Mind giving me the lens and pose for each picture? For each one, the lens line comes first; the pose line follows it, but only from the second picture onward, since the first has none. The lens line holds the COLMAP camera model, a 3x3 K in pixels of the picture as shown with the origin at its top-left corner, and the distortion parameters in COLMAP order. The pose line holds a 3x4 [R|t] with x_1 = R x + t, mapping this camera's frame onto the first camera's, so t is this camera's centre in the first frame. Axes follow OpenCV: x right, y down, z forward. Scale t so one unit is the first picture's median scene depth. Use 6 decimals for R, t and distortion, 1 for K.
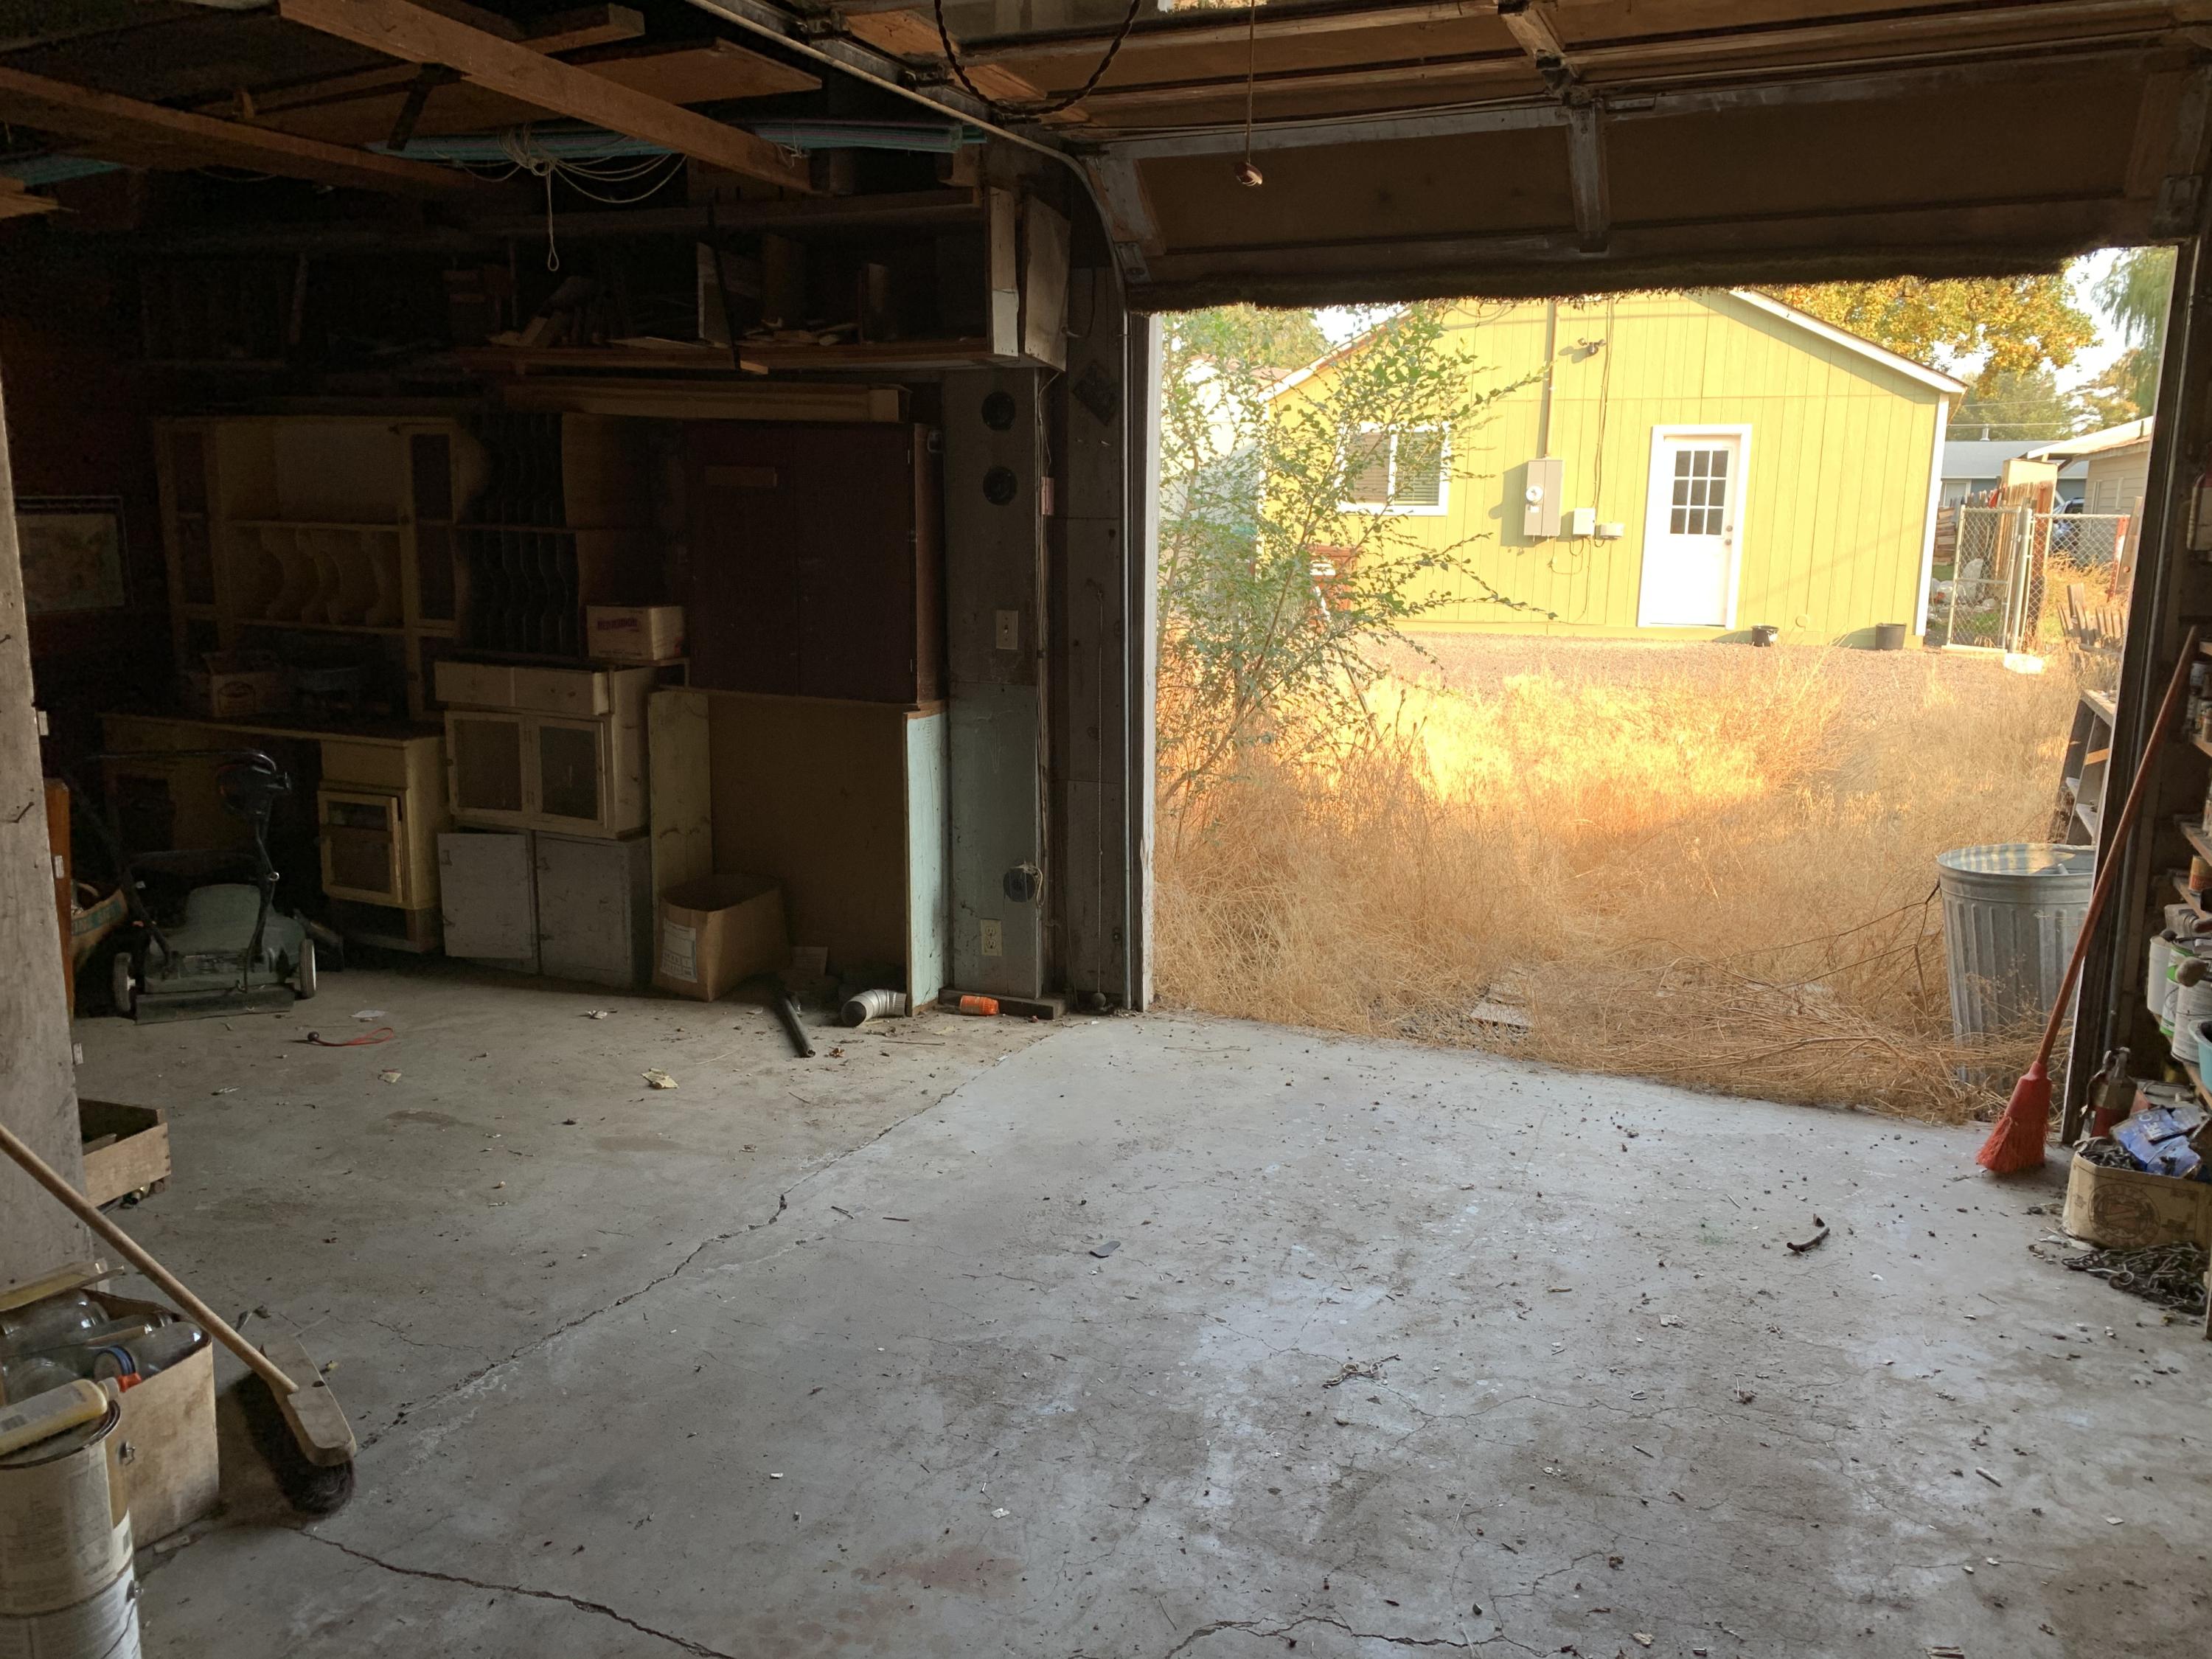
lens RADIAL K [[1681.4, 0, 1101.2], [0, 1681.4, 773.2], [0, 0, 1]] dist [0.030181, -0.000383]
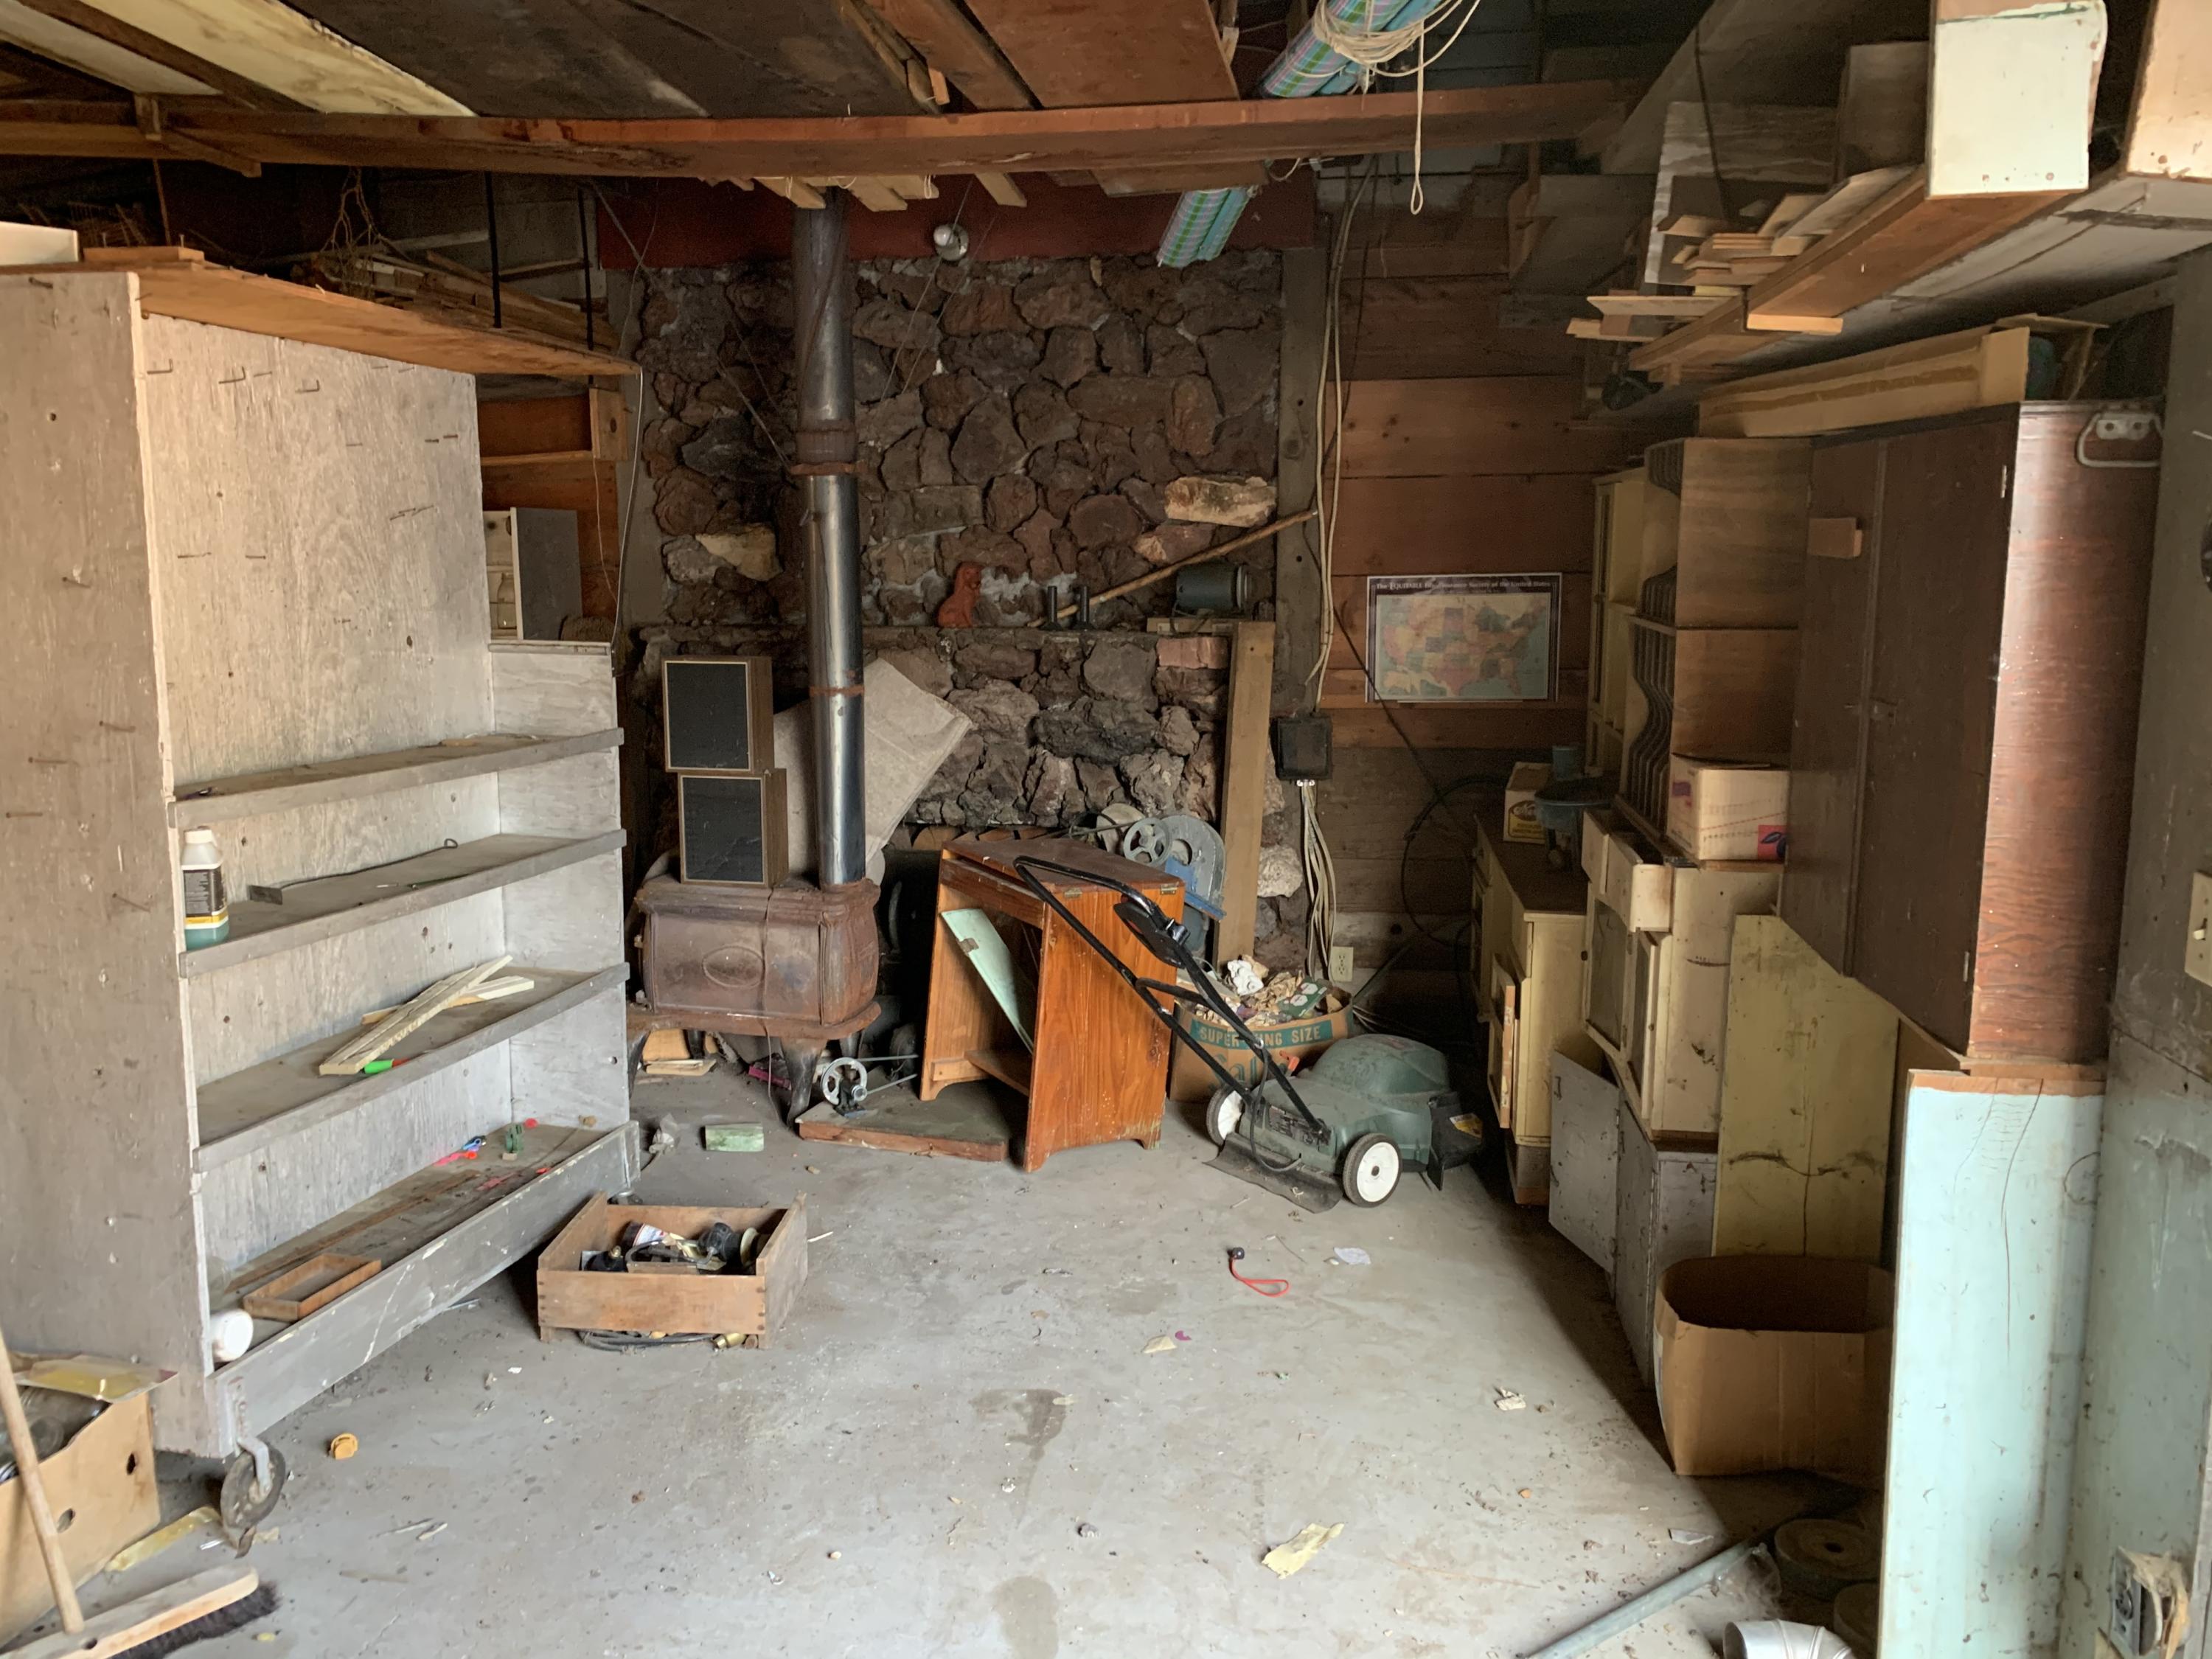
lens RADIAL K [[1681.4, 0, 1101.2], [0, 1681.4, 773.2], [0, 0, 1]] dist [0.030181, -0.000383]
pose [[0.273583, 0.115900, -0.954840, 0.233695], [-0.153526, 0.985248, 0.075603, -0.110983], [0.949517, 0.125909, 0.287341, 0.658253]]
